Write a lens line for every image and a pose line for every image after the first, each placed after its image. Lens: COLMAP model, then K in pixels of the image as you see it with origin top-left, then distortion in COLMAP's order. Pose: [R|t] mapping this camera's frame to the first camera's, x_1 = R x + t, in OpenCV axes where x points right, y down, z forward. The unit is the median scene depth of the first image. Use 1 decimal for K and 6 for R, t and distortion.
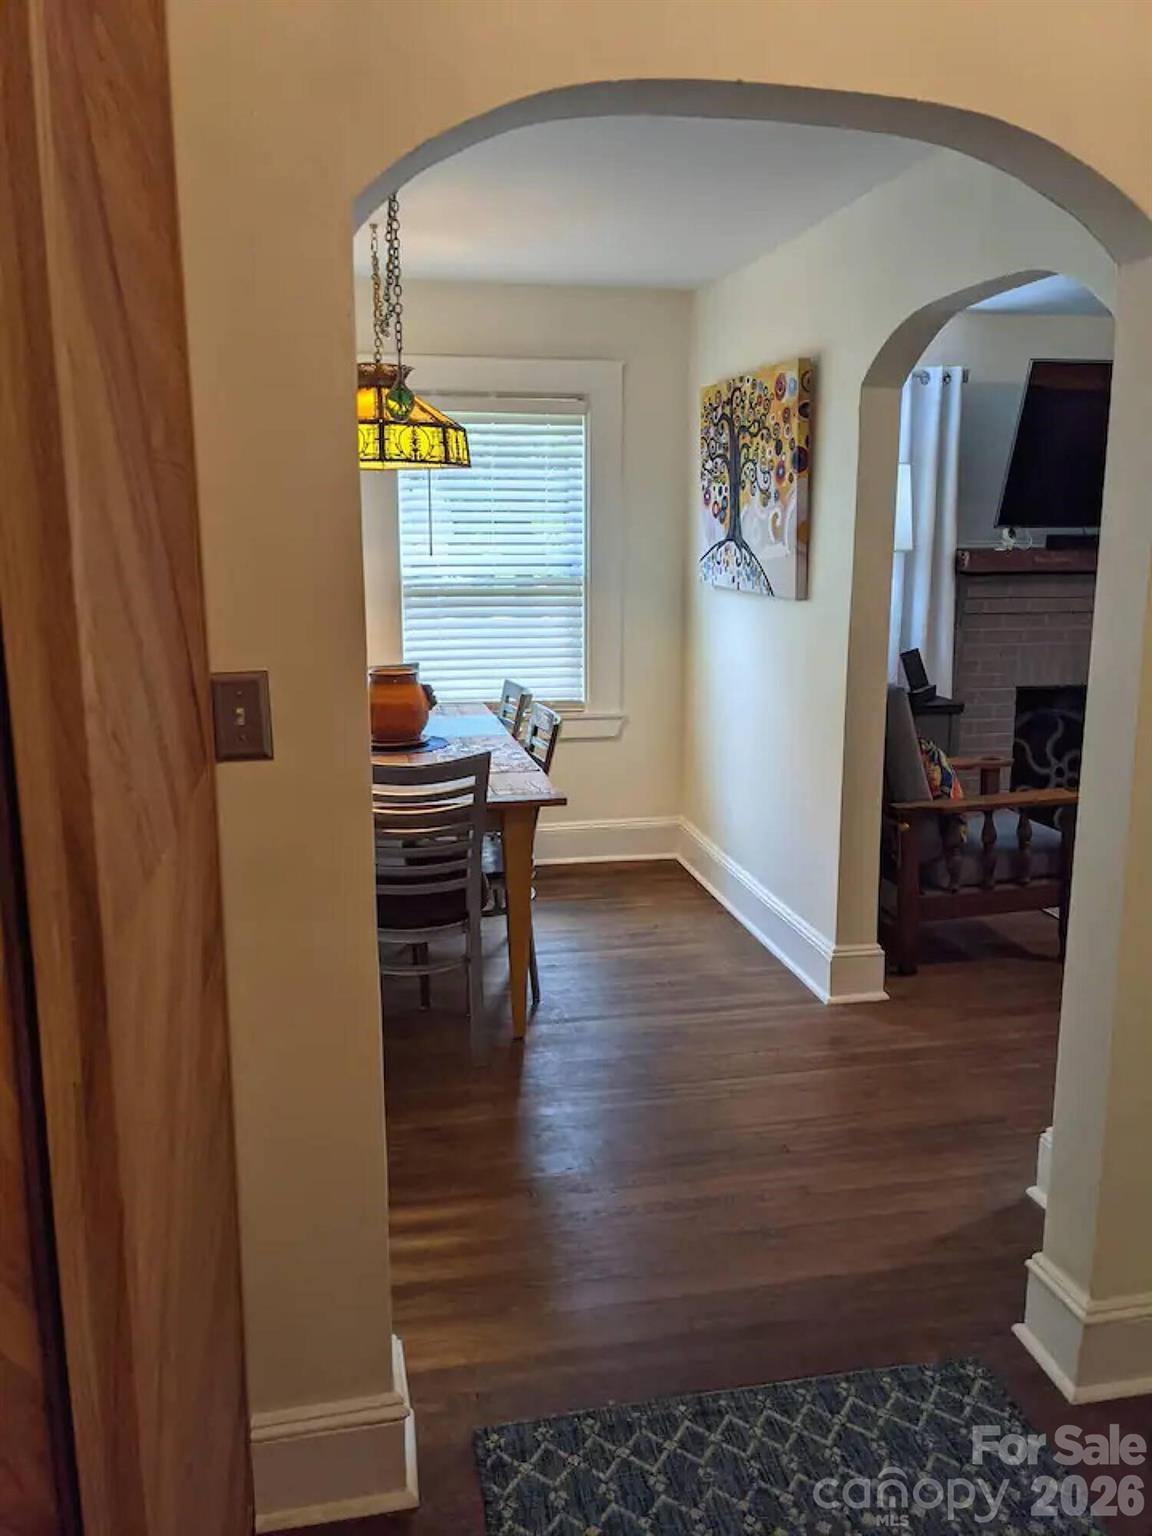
lens RADIAL K [[1219.2, 0, 576.0], [0, 1219.2, 768.0], [0, 0, 1]] dist [0.009512, -0.046940]
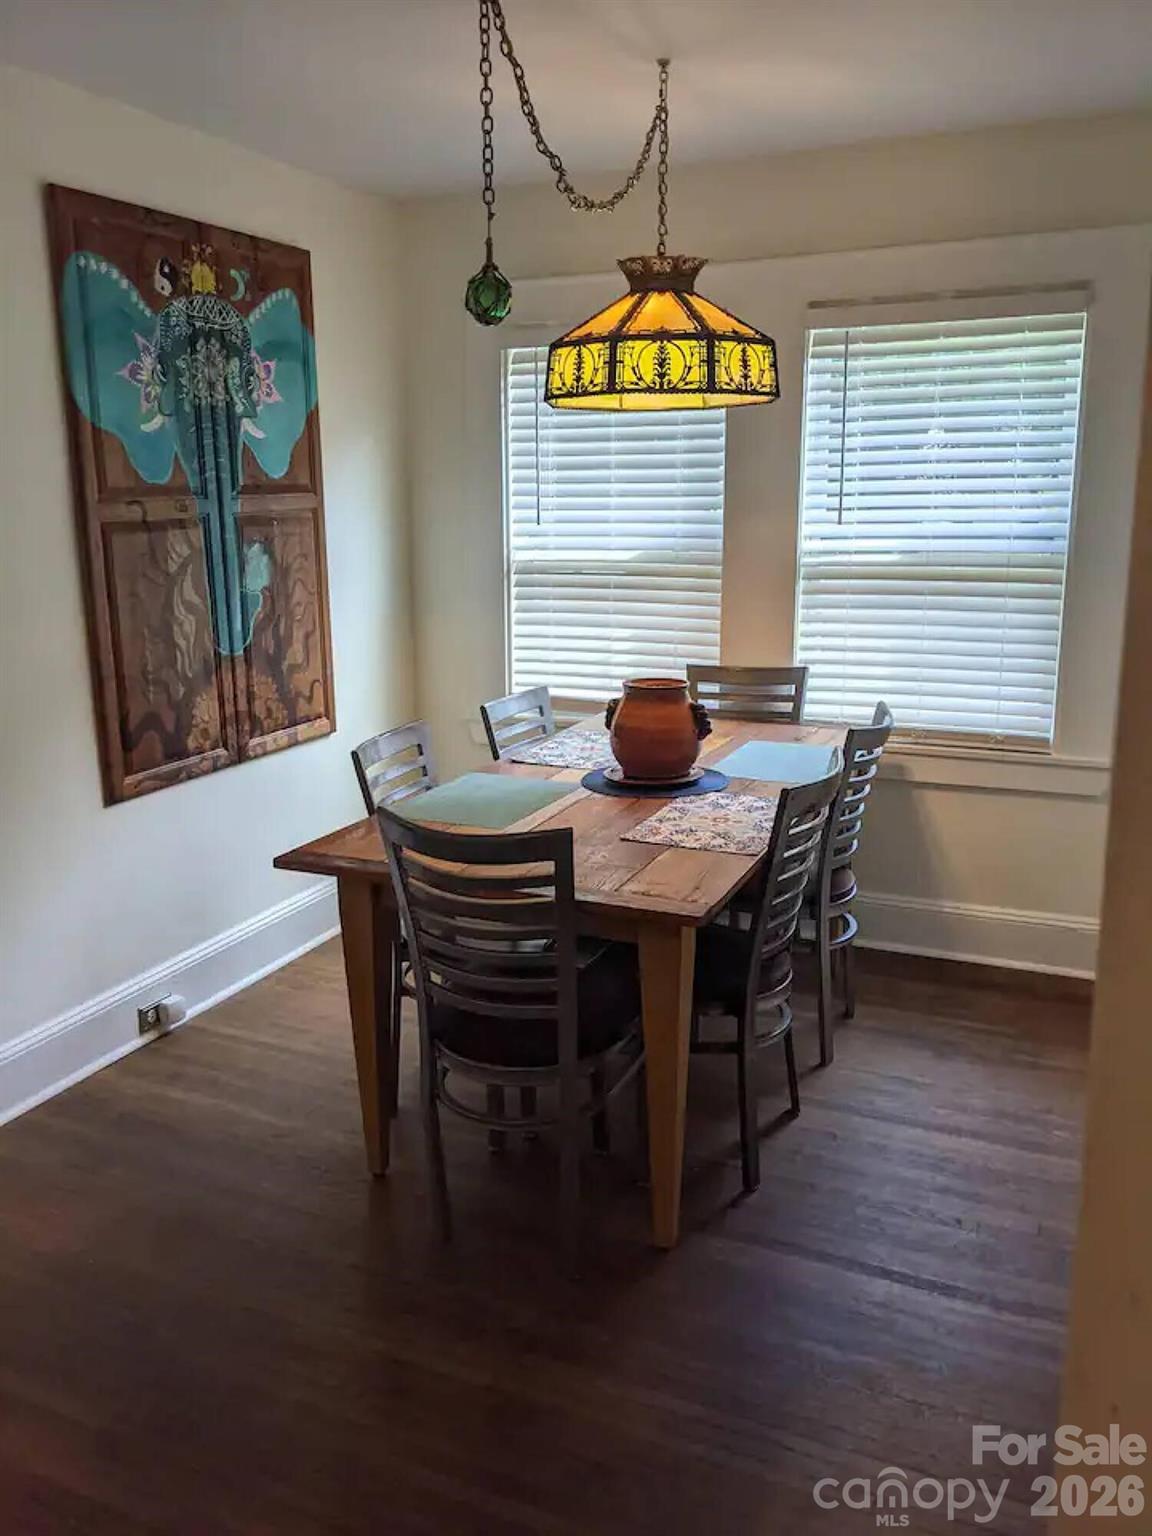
lens RADIAL K [[1219.2, 0, 576.0], [0, 1219.2, 768.0], [0, 0, 1]] dist [0.009512, -0.046940]
pose [[0.810369, 0.114184, -0.574687, 0.230788], [-0.098636, 0.993415, 0.058294, -0.063649], [0.577558, 0.009445, 0.816295, 0.355845]]
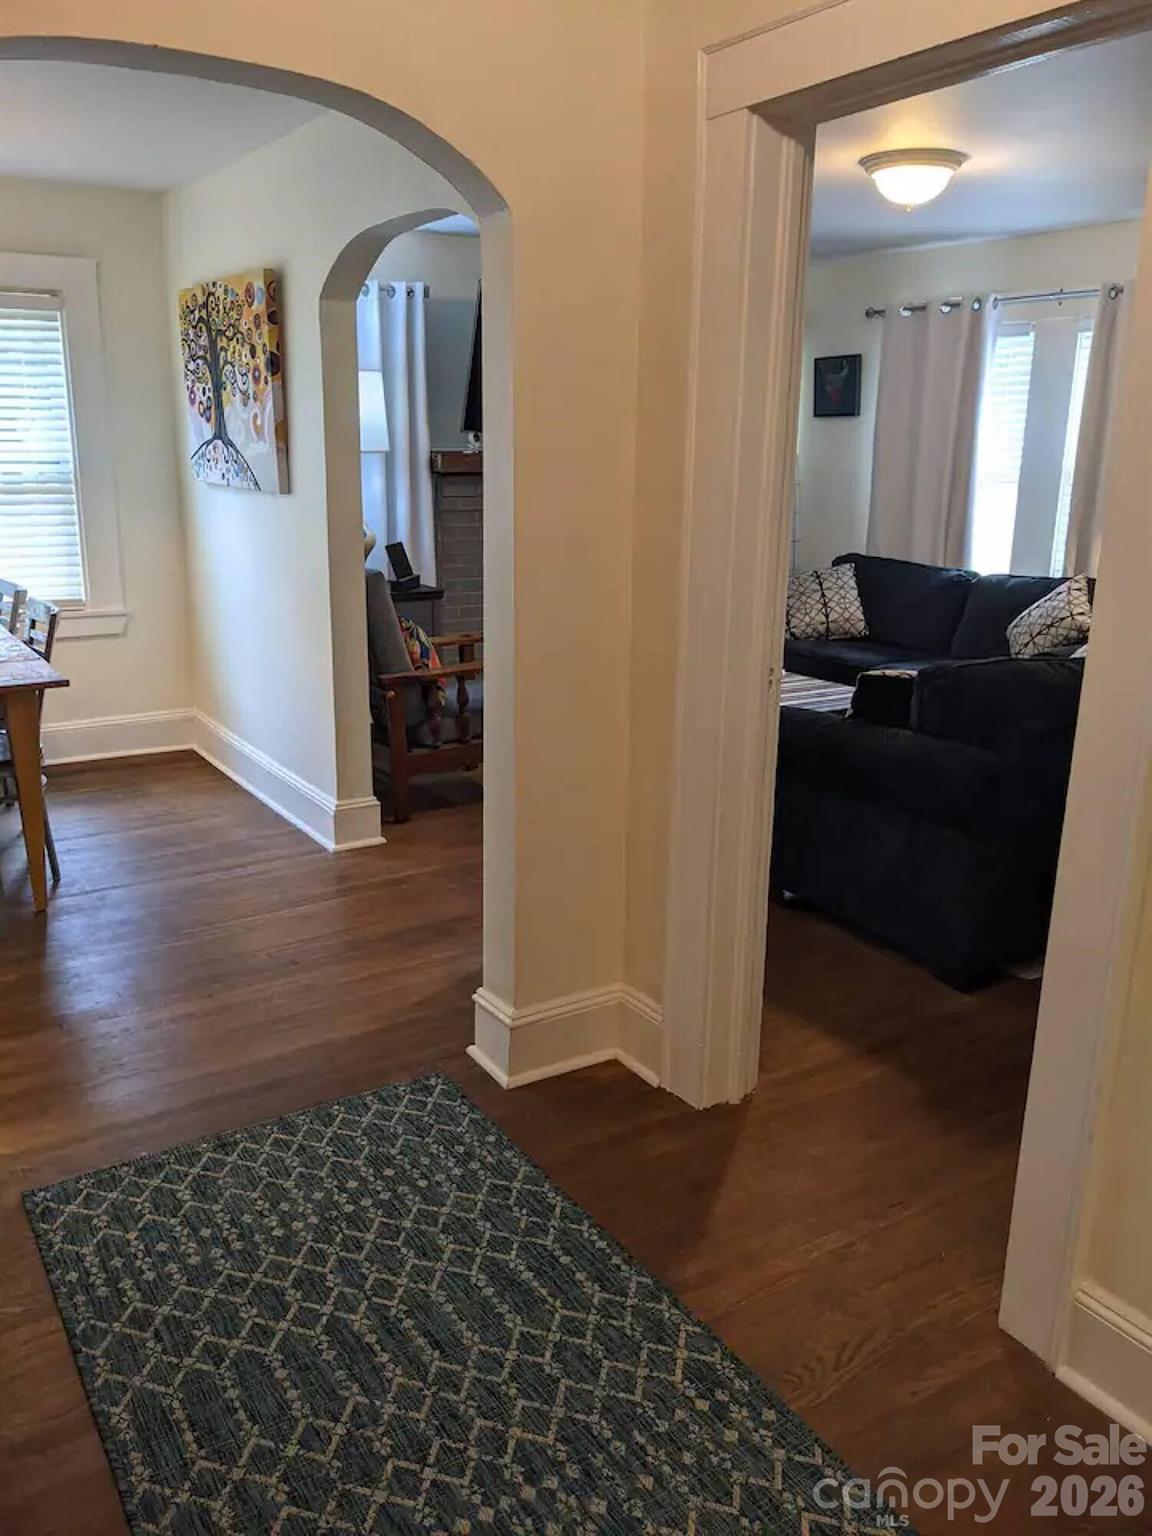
lens RADIAL K [[1219.2, 0, 576.0], [0, 1219.2, 768.0], [0, 0, 1]] dist [0.009512, -0.046940]
pose [[0.928921, -0.081584, 0.361178, 0.011273], [0.055641, 0.995105, 0.081674, 0.033412], [-0.366073, -0.055773, 0.928913, -0.133800]]
